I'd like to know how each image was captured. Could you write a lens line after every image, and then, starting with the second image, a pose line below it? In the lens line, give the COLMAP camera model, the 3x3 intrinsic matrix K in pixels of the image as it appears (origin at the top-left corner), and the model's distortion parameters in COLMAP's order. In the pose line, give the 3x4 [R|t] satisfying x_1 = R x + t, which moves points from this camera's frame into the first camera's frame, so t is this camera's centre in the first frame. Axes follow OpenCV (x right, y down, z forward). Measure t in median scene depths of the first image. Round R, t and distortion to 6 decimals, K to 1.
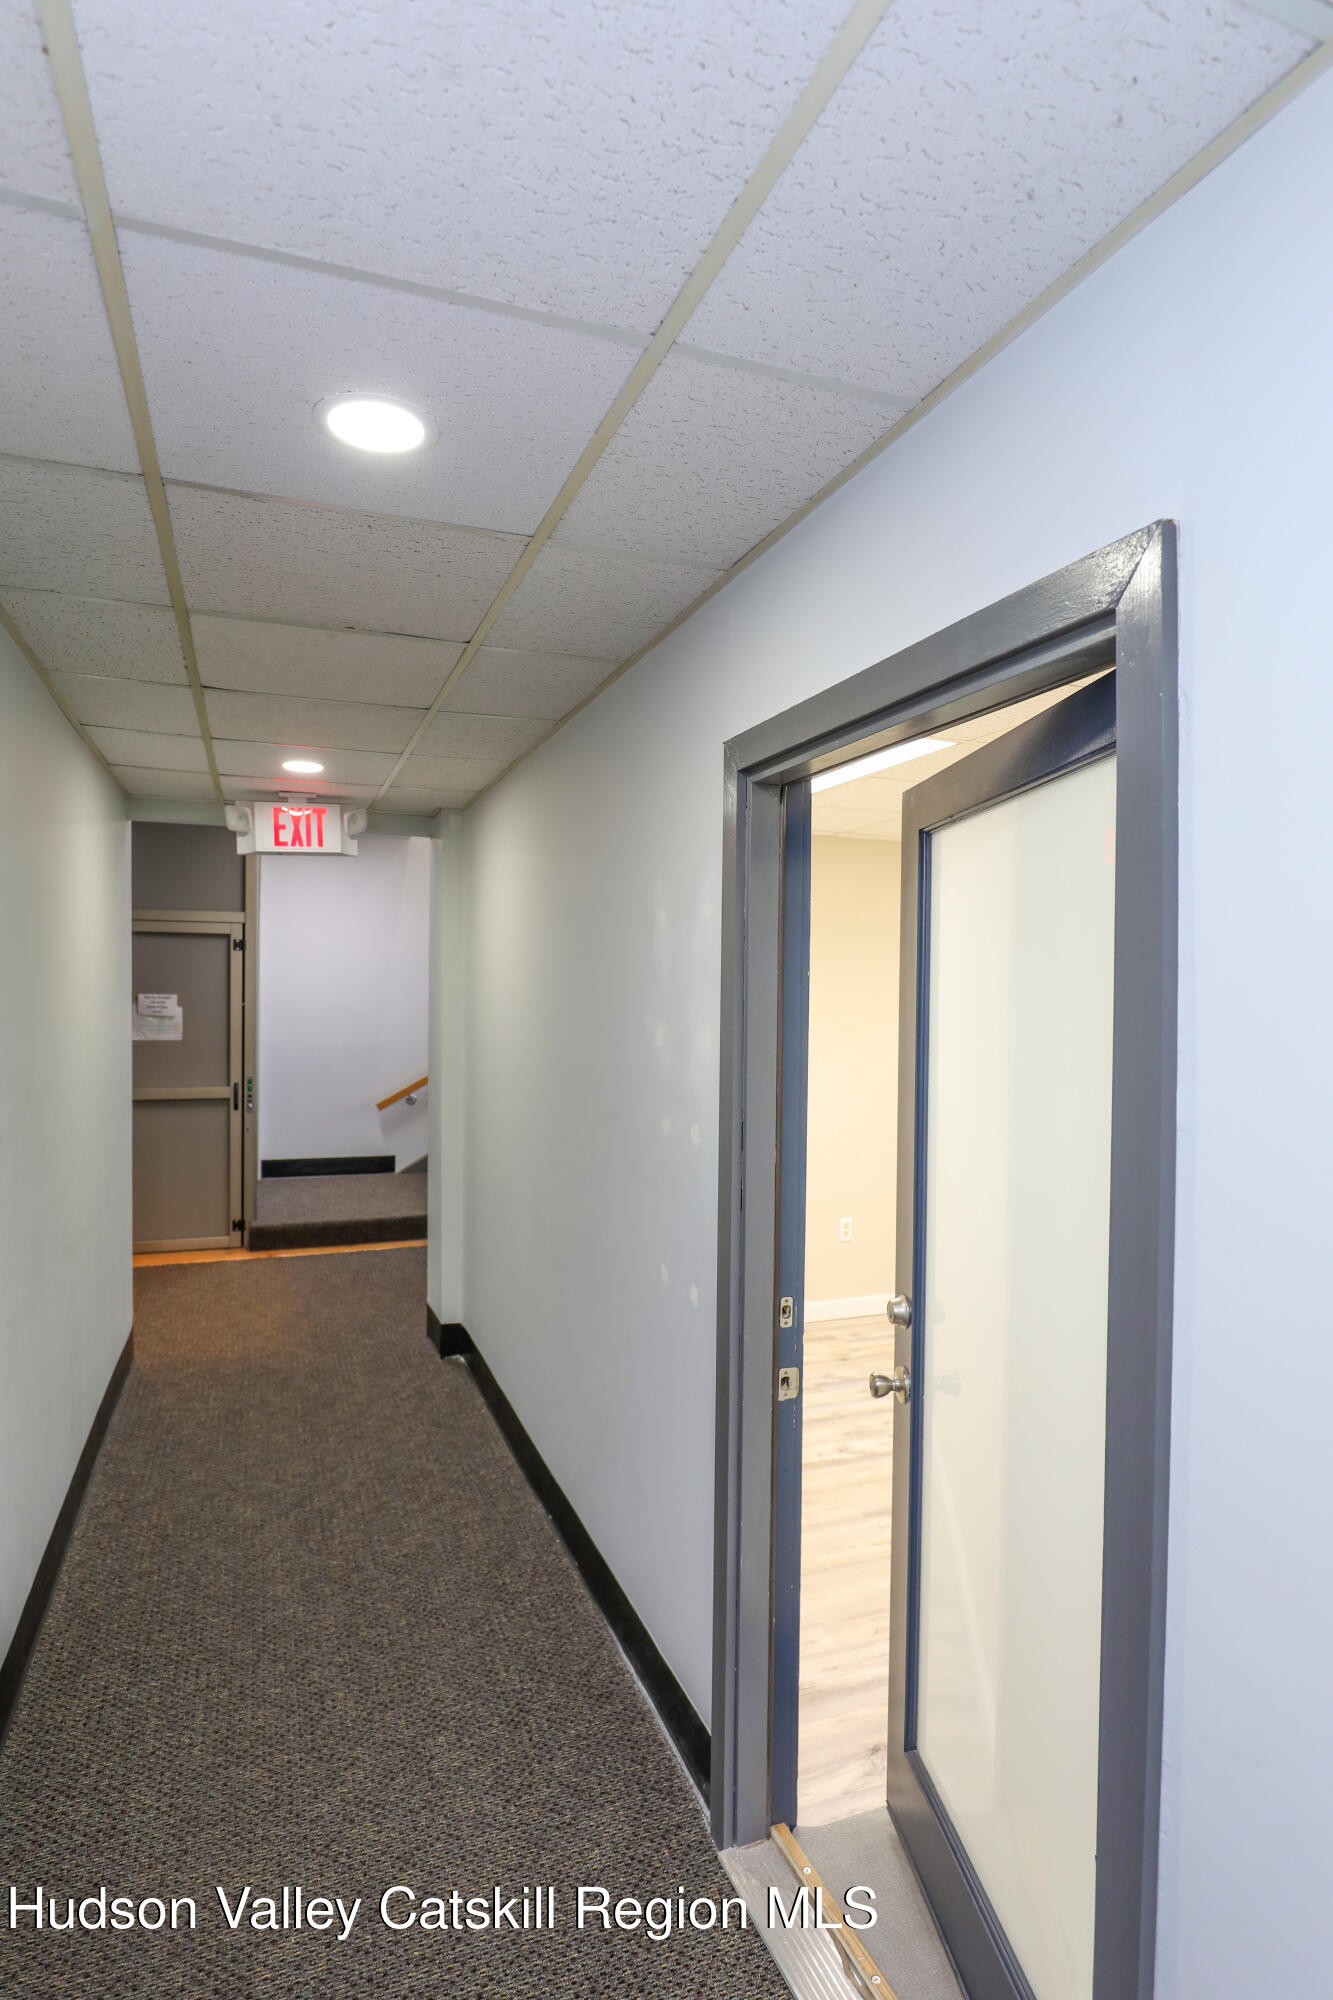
lens RADIAL K [[1107.7, 0, 665.7], [0, 1107.7, 1000.8], [0, 0, 1]] dist [0.001428, 0.000365]
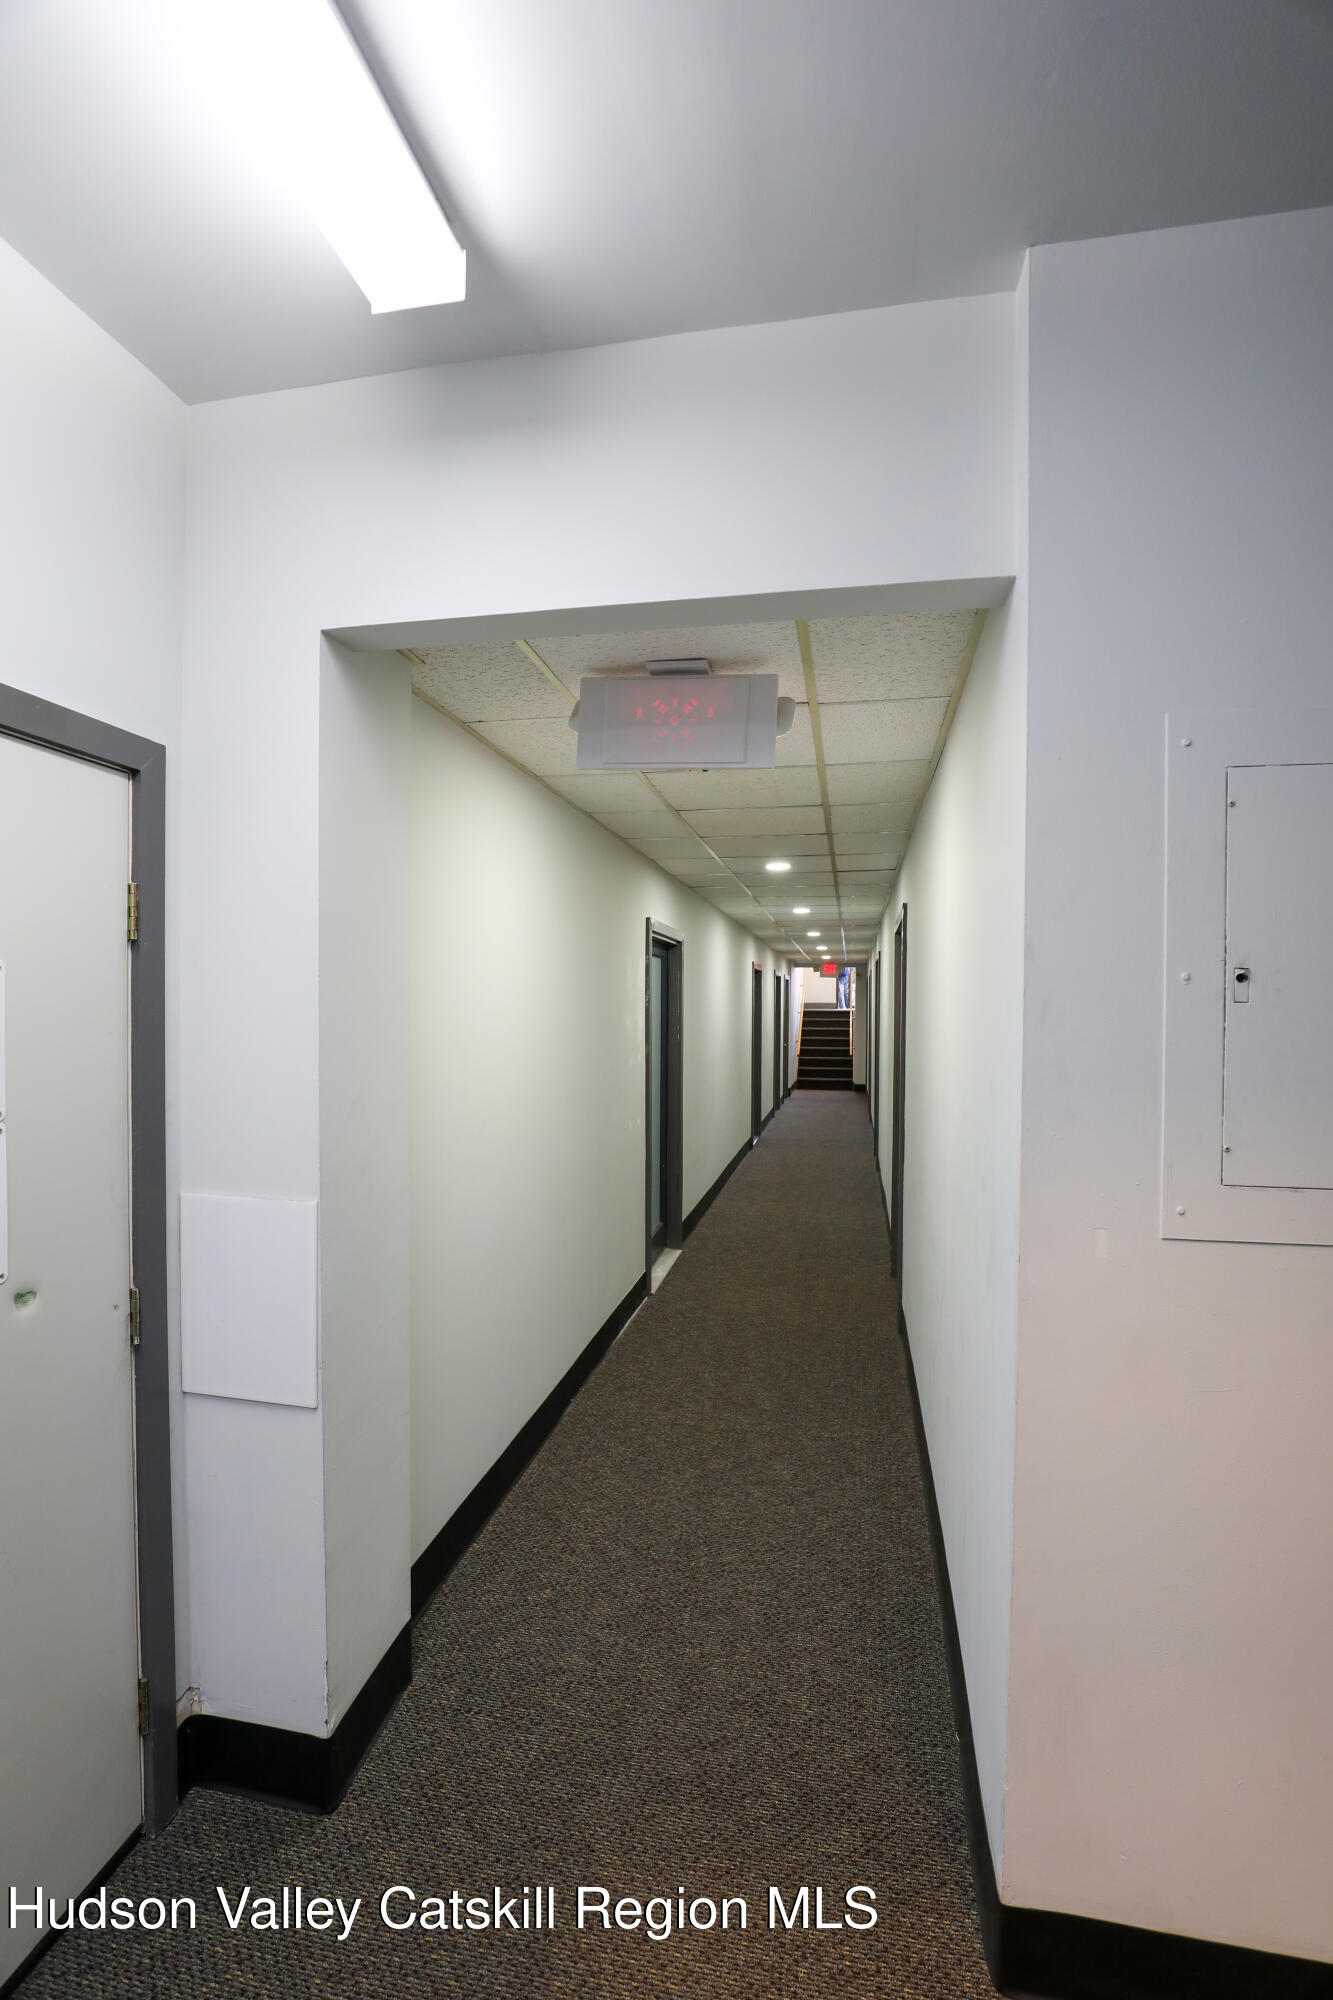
lens RADIAL K [[915.1, 0, 664.2], [0, 915.1, 1002.8], [0, 0, 1]] dist [-0.022015, 0.001588]
pose [[-0.849464, -0.007800, 0.527588, -0.441545], [-0.000005, 0.999891, 0.014774, -0.014877], [-0.527646, 0.012548, -0.849372, 1.067946]]
